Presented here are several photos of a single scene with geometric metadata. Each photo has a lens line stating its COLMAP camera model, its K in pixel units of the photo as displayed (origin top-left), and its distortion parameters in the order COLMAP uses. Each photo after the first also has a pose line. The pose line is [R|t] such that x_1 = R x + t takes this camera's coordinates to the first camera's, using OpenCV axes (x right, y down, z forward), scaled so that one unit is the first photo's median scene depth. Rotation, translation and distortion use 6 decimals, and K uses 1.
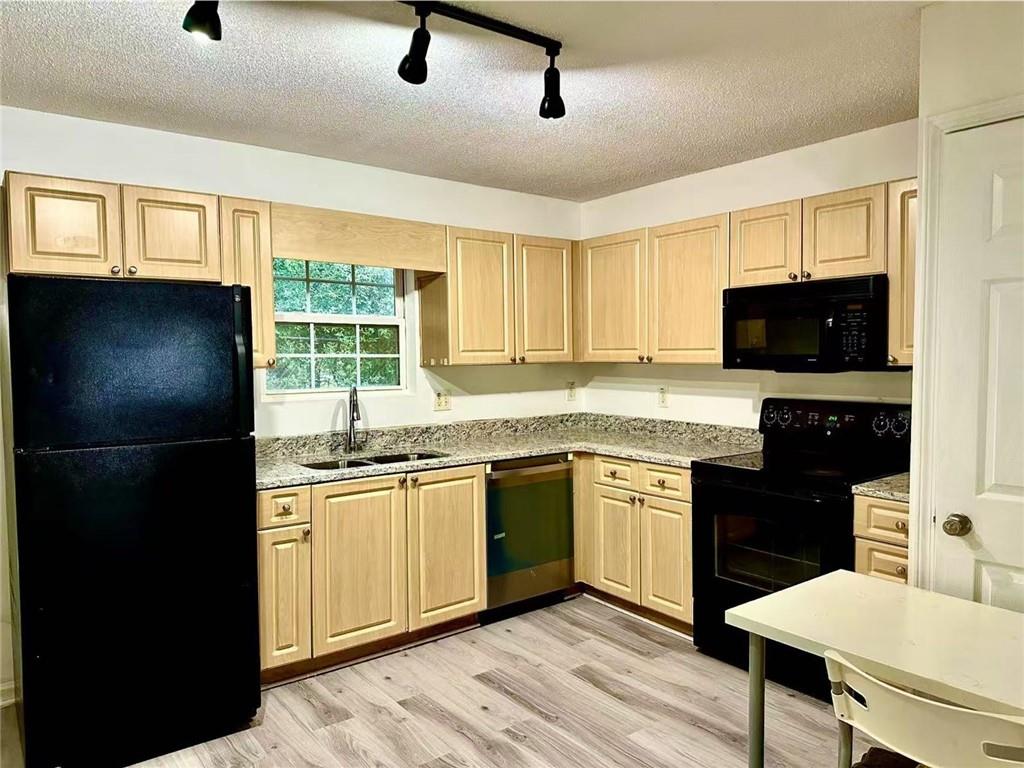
lens RADIAL K [[710.0, 0, 507.8], [0, 710.0, 385.1], [0, 0, 1]] dist [0.065804, -0.084603]
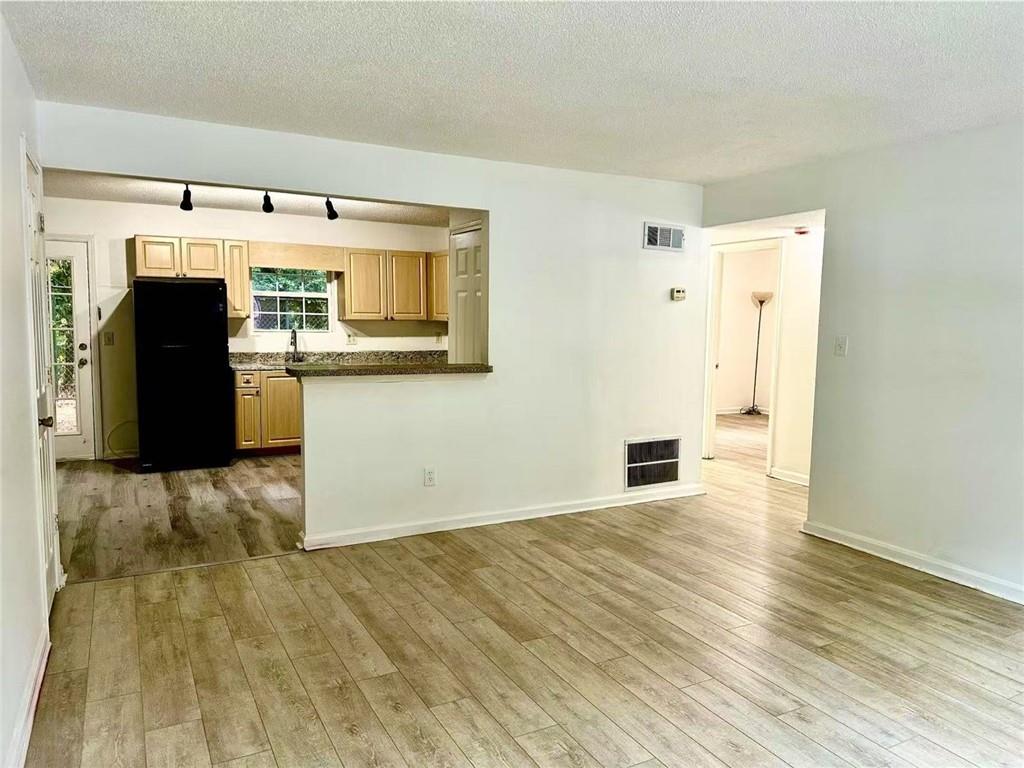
lens RADIAL K [[710.0, 0, 516.9], [0, 710.0, 383.8], [0, 0, 1]] dist [0.065804, -0.084603]
pose [[0.988258, 0.033061, -0.149173, 0.735569], [-0.026187, 0.998513, 0.047813, 0.044919], [0.150531, -0.043345, 0.987655, -0.939658]]
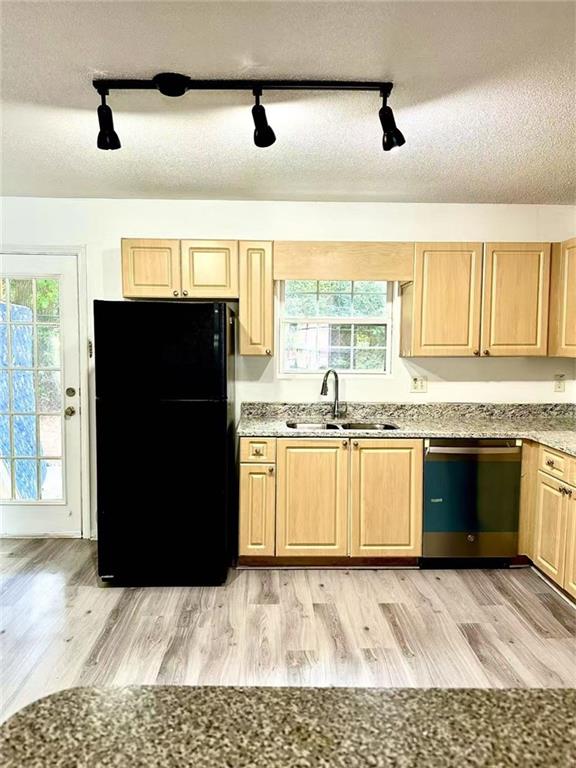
lens RADIAL K [[532.5, 0, 280.7], [0, 532.5, 383.3], [0, 0, 1]] dist [0.065804, -0.084603]
pose [[0.810850, 0.059133, -0.582259, 0.302292], [-0.039322, 0.998139, 0.046609, -0.017040], [0.583931, -0.014897, 0.811667, 0.117167]]
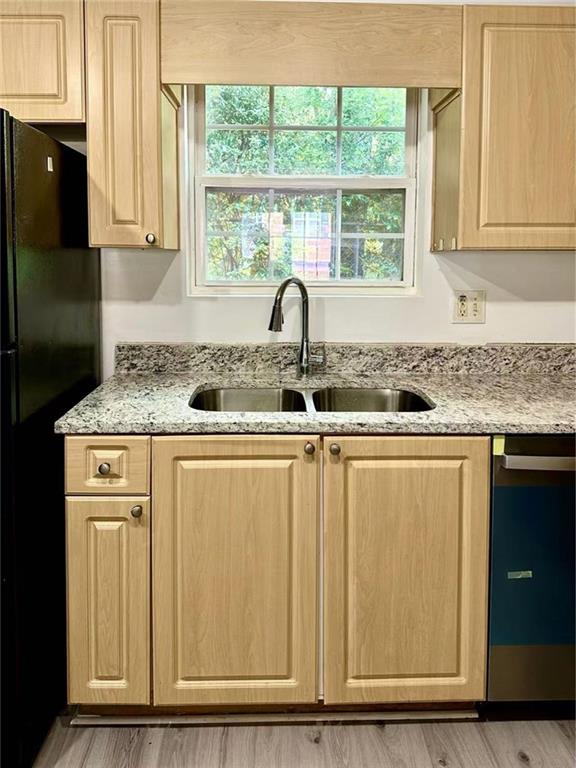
lens RADIAL K [[587.0, 0, 291.6], [0, 587.0, 298.6], [0, 0, 1]] dist [0.057531, -0.059356]
pose [[0.812702, 0.056524, -0.579932, 0.098431], [-0.036215, 0.998259, 0.046545, -0.006005], [0.581553, -0.016825, 0.813334, 0.567740]]
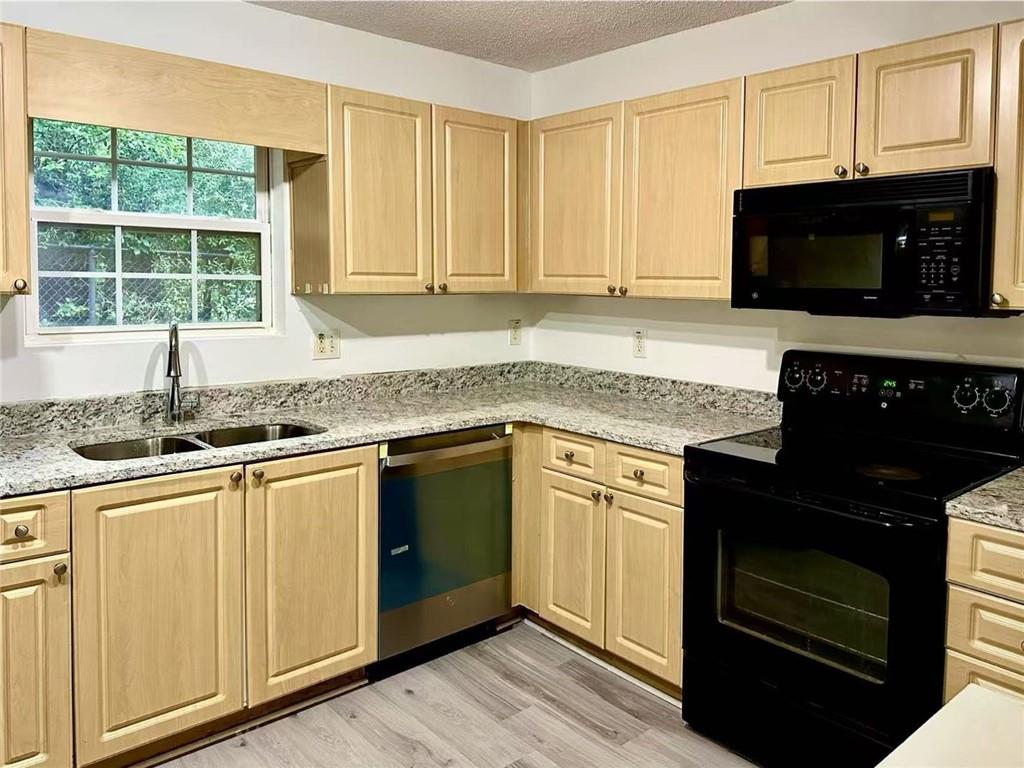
lens RADIAL K [[782.7, 0, 514.3], [0, 782.7, 326.0], [0, 0, 1]] dist [0.057531, -0.059356]
pose [[0.997373, 0.015404, 0.070779, 0.042318], [-0.016528, 0.999746, 0.015321, -0.013095], [-0.070525, -0.016450, 0.997374, 0.264841]]
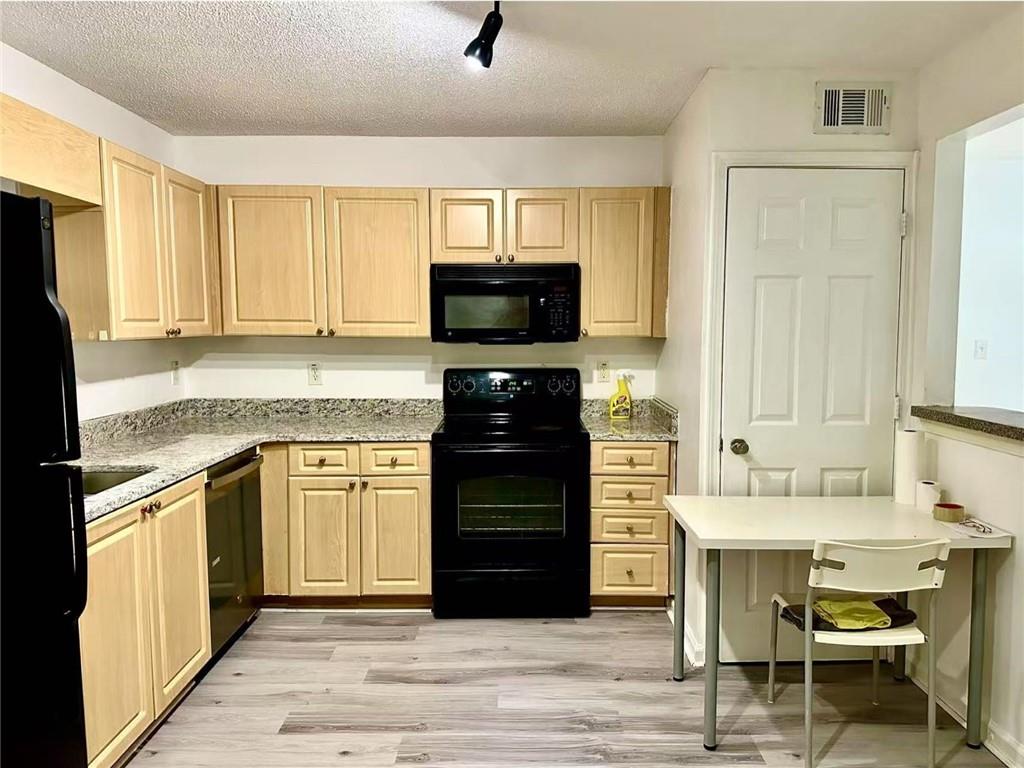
lens RADIAL K [[738.6, 0, 519.9], [0, 738.6, 379.3], [0, 0, 1]] dist [0.041511, -0.031530]
pose [[0.603988, -0.050777, 0.795375, -0.462955], [0.030735, 0.998710, 0.040420, -0.007880], [-0.796401, 0.000033, 0.604769, 0.256747]]
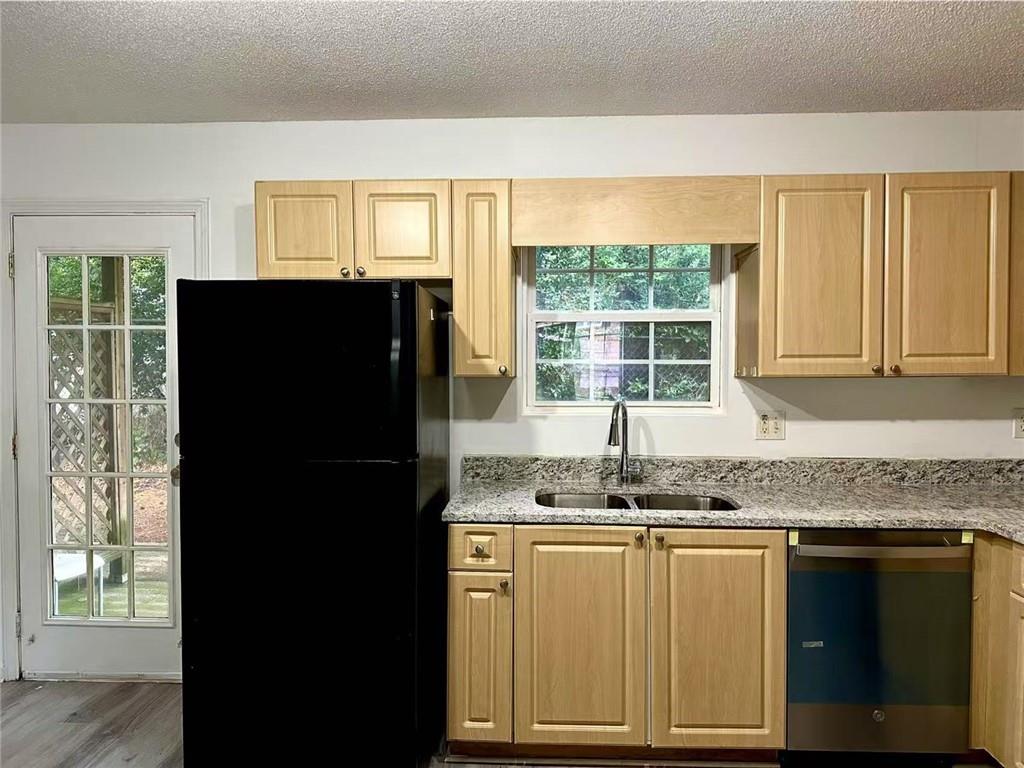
lens RADIAL K [[710.0, 0, 513.3], [0, 710.0, 382.4], [0, 0, 1]] dist [0.065804, -0.084603]
pose [[0.770120, 0.029560, -0.637213, 0.194320], [-0.033625, 0.999418, 0.005724, -0.020166], [0.637012, 0.017018, 0.770666, 0.332802]]
